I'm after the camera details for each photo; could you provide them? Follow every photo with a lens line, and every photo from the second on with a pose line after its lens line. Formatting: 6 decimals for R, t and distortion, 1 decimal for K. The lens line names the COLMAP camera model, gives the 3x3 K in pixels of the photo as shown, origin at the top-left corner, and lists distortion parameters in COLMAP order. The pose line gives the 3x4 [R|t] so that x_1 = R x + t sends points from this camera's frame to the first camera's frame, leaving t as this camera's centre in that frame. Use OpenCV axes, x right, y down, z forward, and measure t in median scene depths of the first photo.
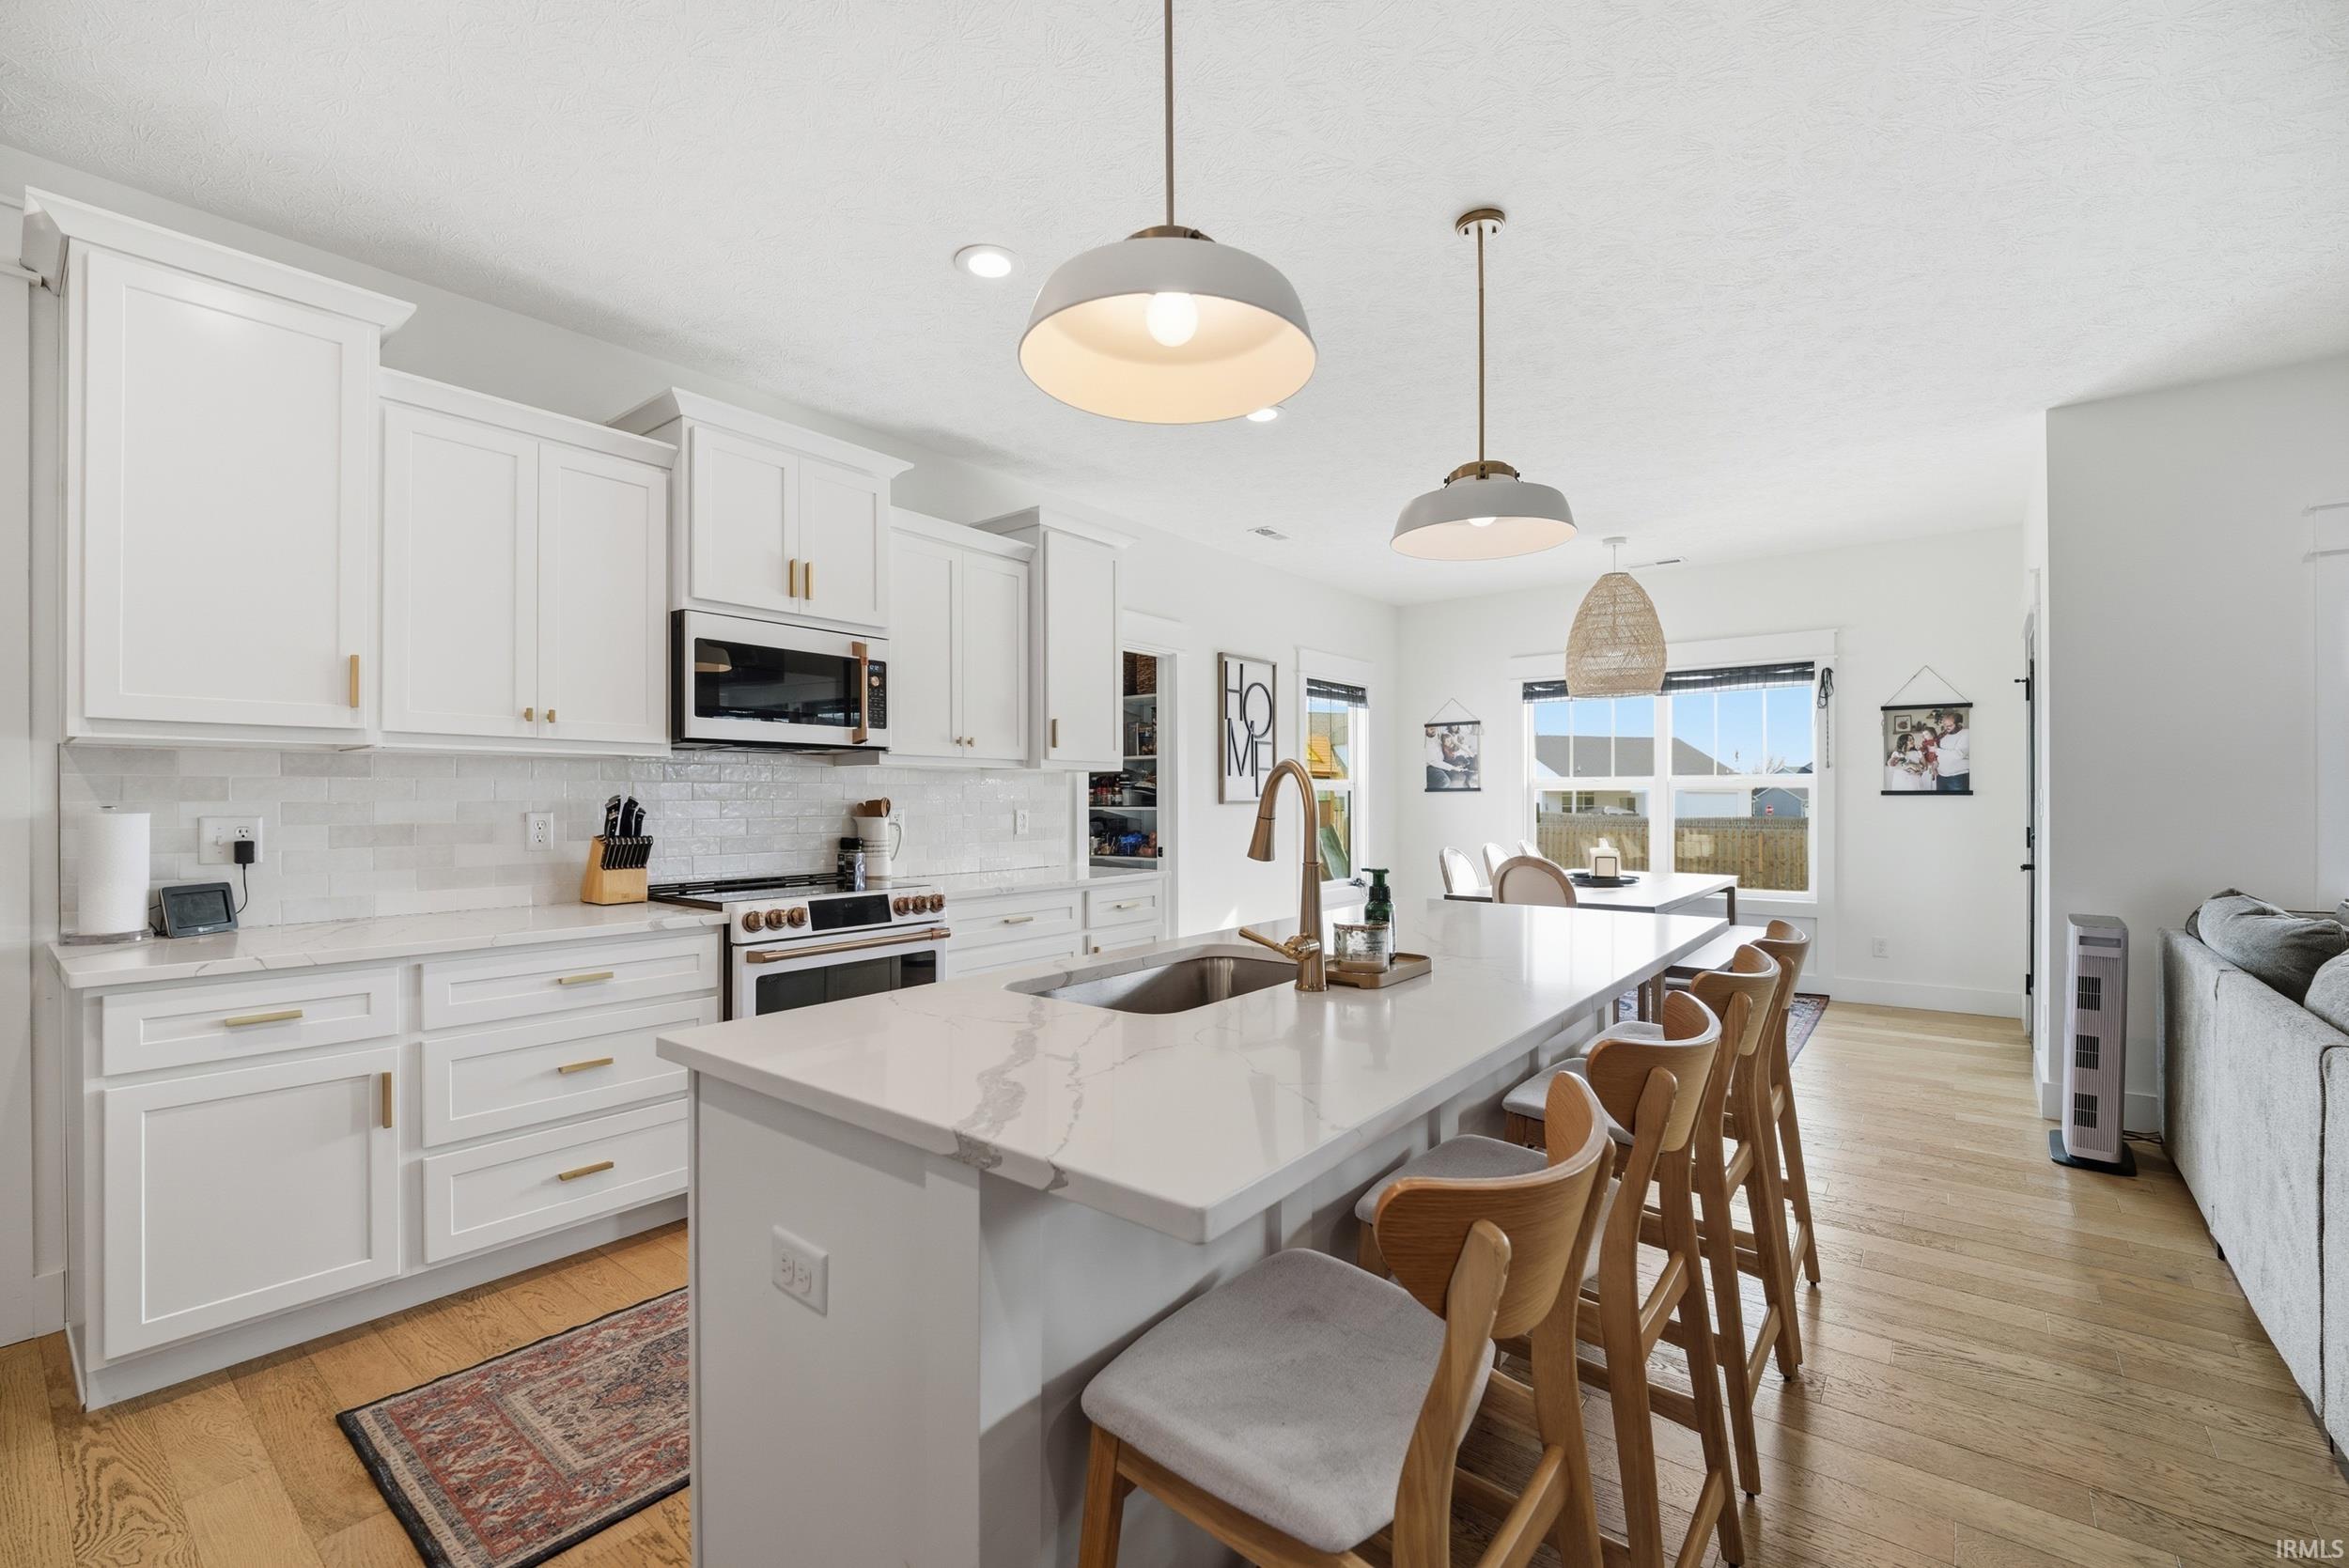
lens RADIAL K [[987.7, 0, 1178.9], [0, 987.7, 786.1], [0, 0, 1]] dist [-0.015025, -0.000290]
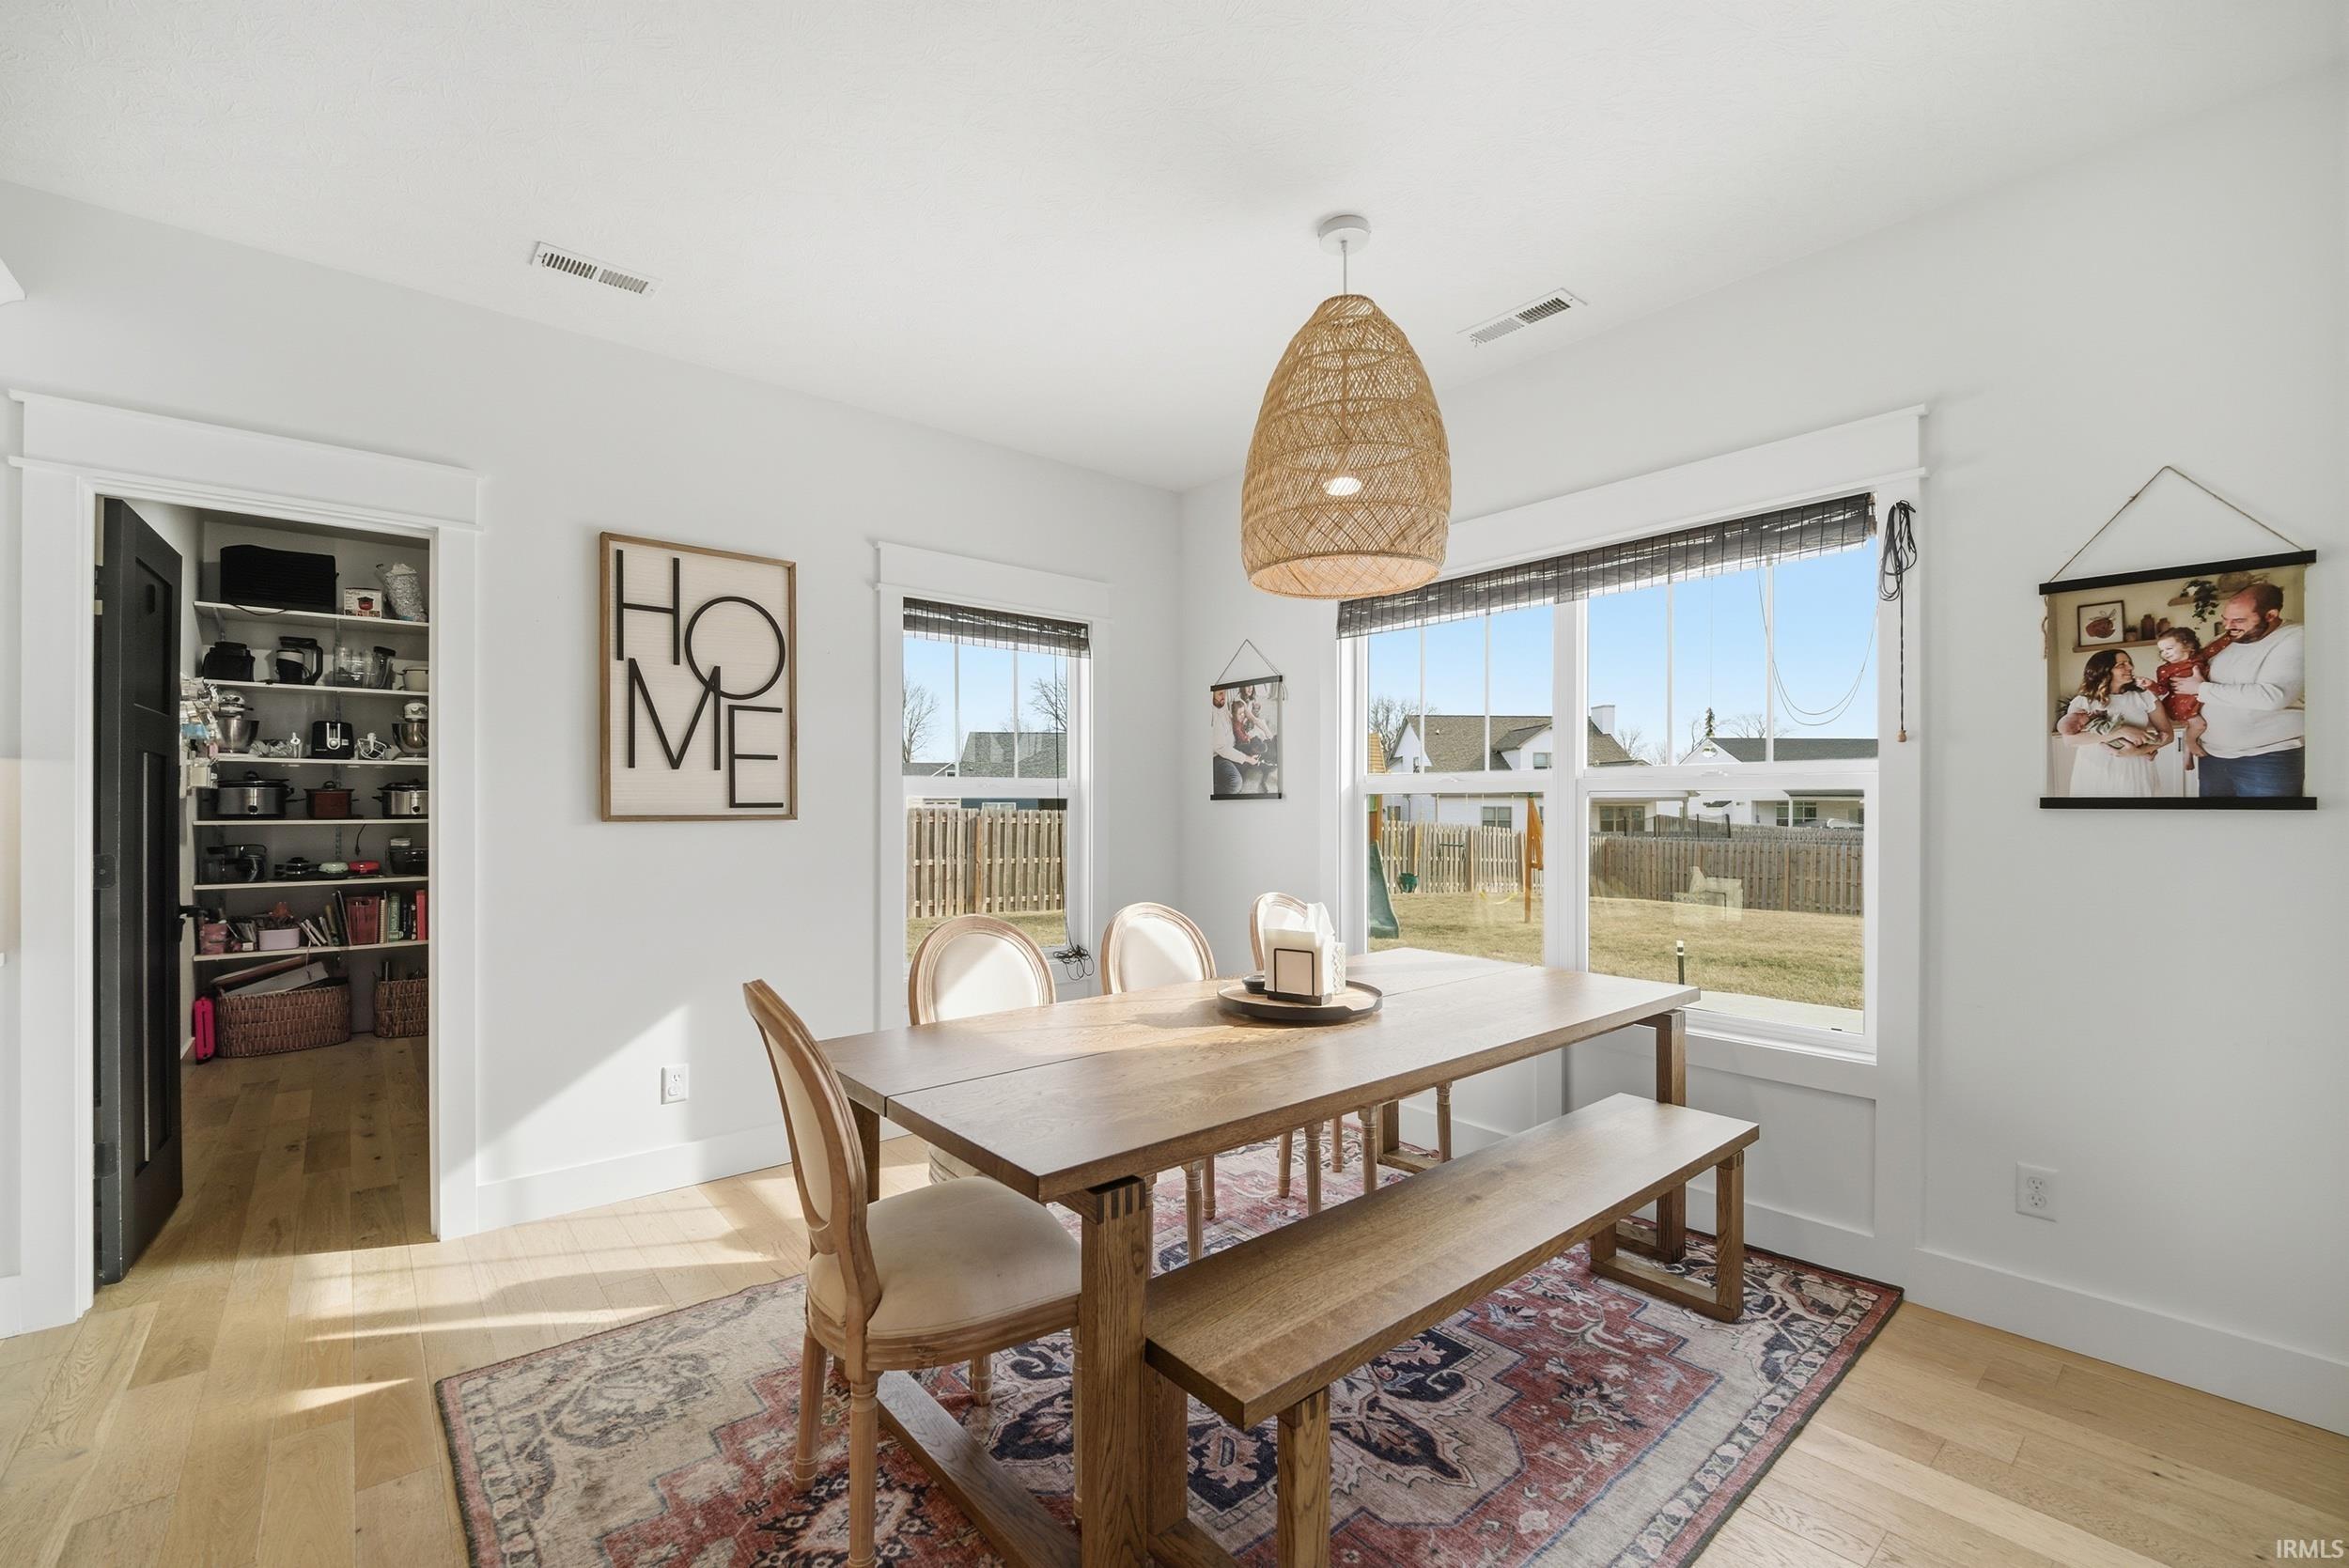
lens RADIAL K [[987.7, 0, 1173.4], [0, 987.7, 798.1], [0, 0, 1]] dist [-0.015025, -0.000290]
pose [[0.982783, 0.001913, -0.184755, 0.435526], [-0.001465, 0.999996, 0.002561, 0.004132], [0.184759, -0.002247, 0.982781, 0.536912]]
